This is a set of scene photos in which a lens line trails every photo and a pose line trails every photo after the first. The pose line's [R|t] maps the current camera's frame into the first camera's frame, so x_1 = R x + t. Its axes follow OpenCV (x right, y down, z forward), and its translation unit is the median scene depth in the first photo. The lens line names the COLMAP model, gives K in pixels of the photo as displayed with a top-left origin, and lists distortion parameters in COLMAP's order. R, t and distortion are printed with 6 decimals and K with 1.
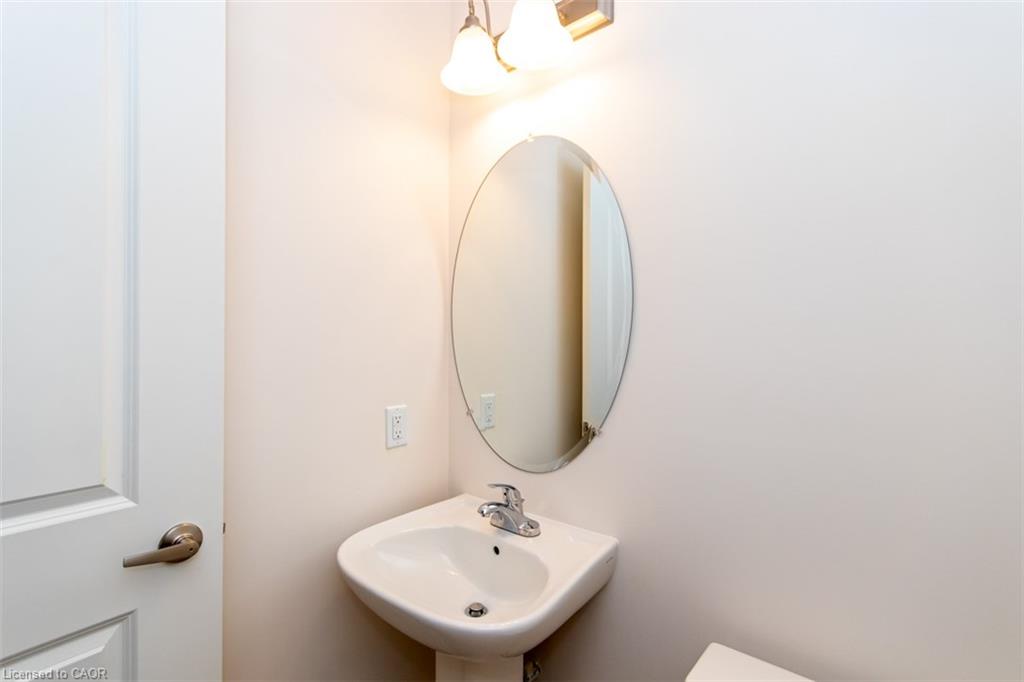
lens RADIAL K [[483.2, 0, 509.5], [0, 483.2, 346.3], [0, 0, 1]] dist [0.006853, 0.000427]
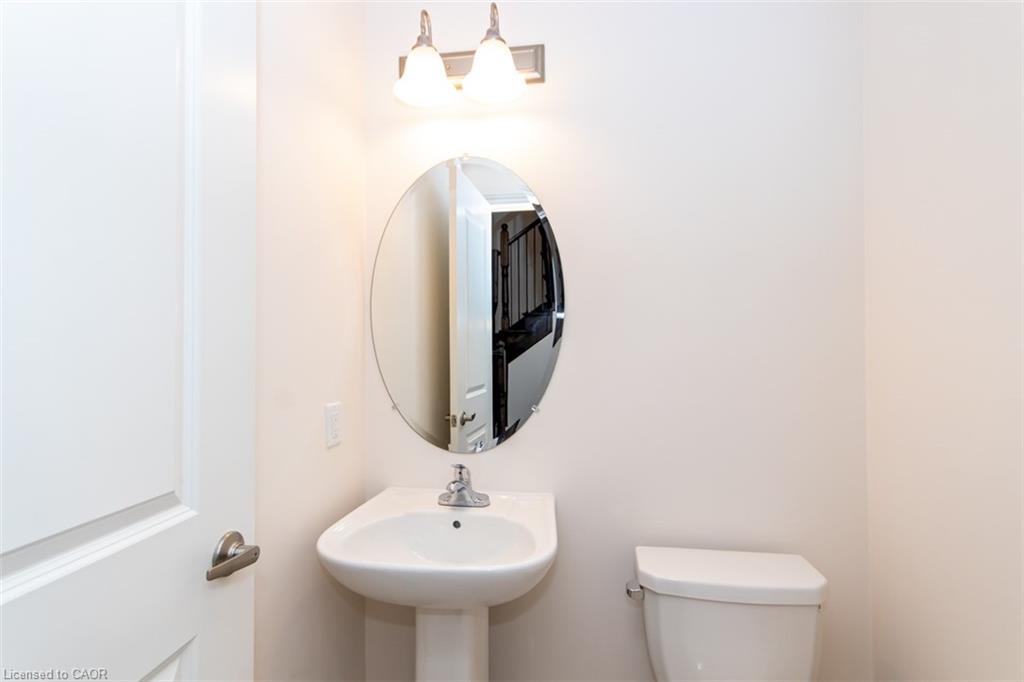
lens RADIAL K [[483.2, 0, 509.5], [0, 483.2, 346.3], [0, 0, 1]] dist [0.006853, 0.000427]
pose [[0.863277, -0.006829, 0.504685, -0.464480], [0.016898, 0.999739, -0.015377, 0.033112], [-0.504448, 0.021803, 0.863167, -0.020395]]
